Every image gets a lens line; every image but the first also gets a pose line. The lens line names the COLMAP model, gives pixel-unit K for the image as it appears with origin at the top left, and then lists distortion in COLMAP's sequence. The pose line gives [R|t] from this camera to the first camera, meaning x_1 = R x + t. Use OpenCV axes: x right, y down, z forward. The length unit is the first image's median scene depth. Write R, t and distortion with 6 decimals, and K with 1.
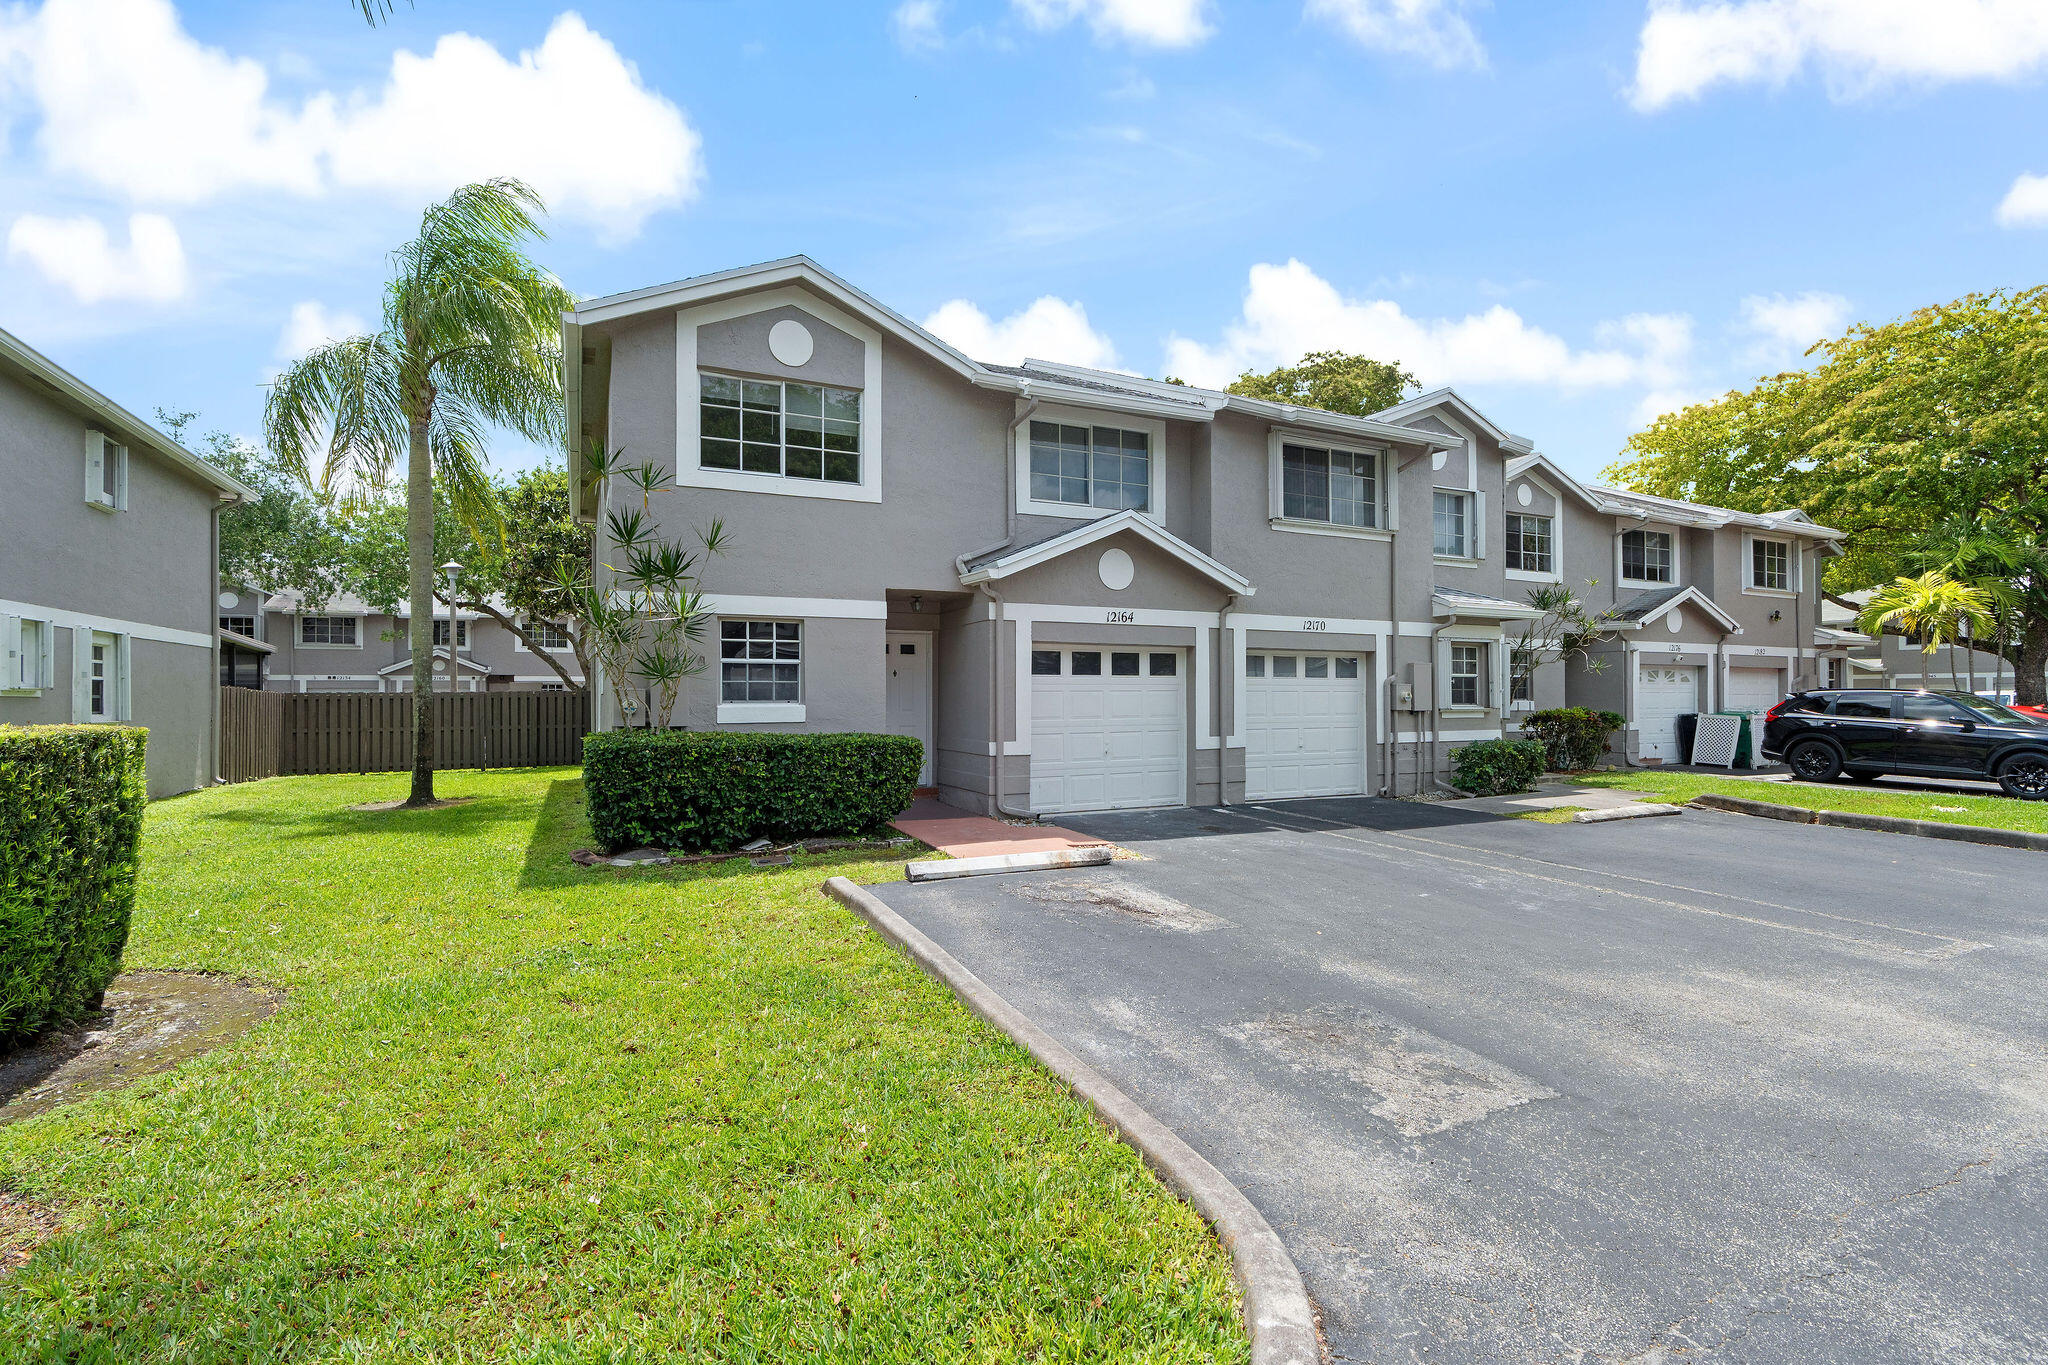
lens RADIAL K [[922.6, 0, 1033.1], [0, 922.6, 694.4], [0, 0, 1]] dist [-0.007581, 0.001113]
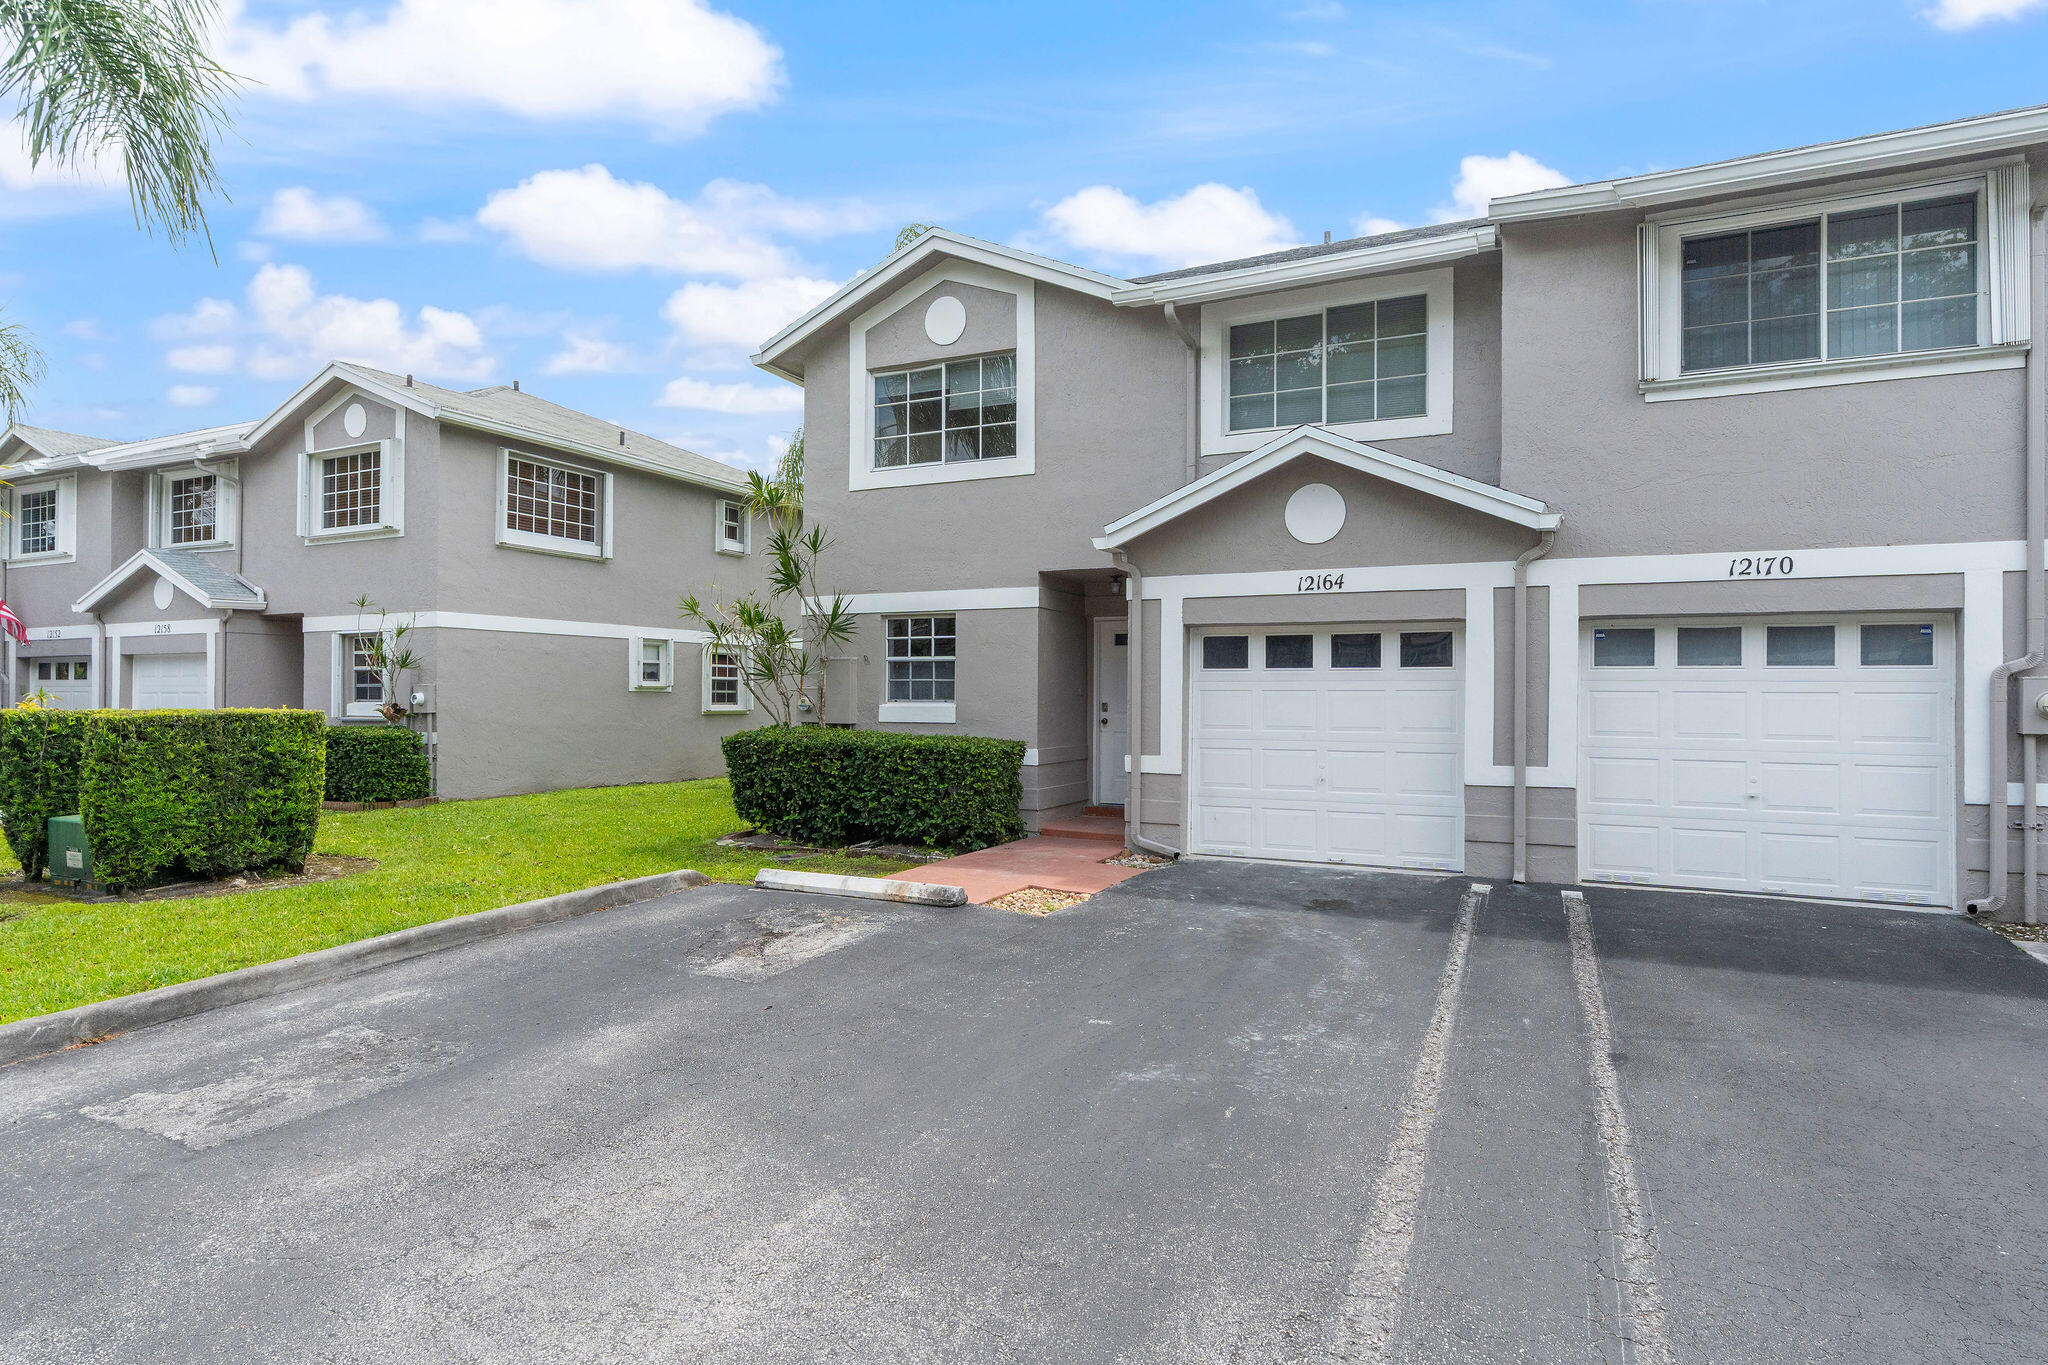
lens RADIAL K [[1140.9, 0, 1024.0], [0, 1140.9, 682.5], [0, 0, 1]] dist [0.002405, -0.000074]
pose [[0.620071, -0.002865, -0.784540, 0.673324], [-0.003571, 0.999973, -0.006473, -0.003534], [0.784537, 0.006815, 0.620044, 0.327111]]
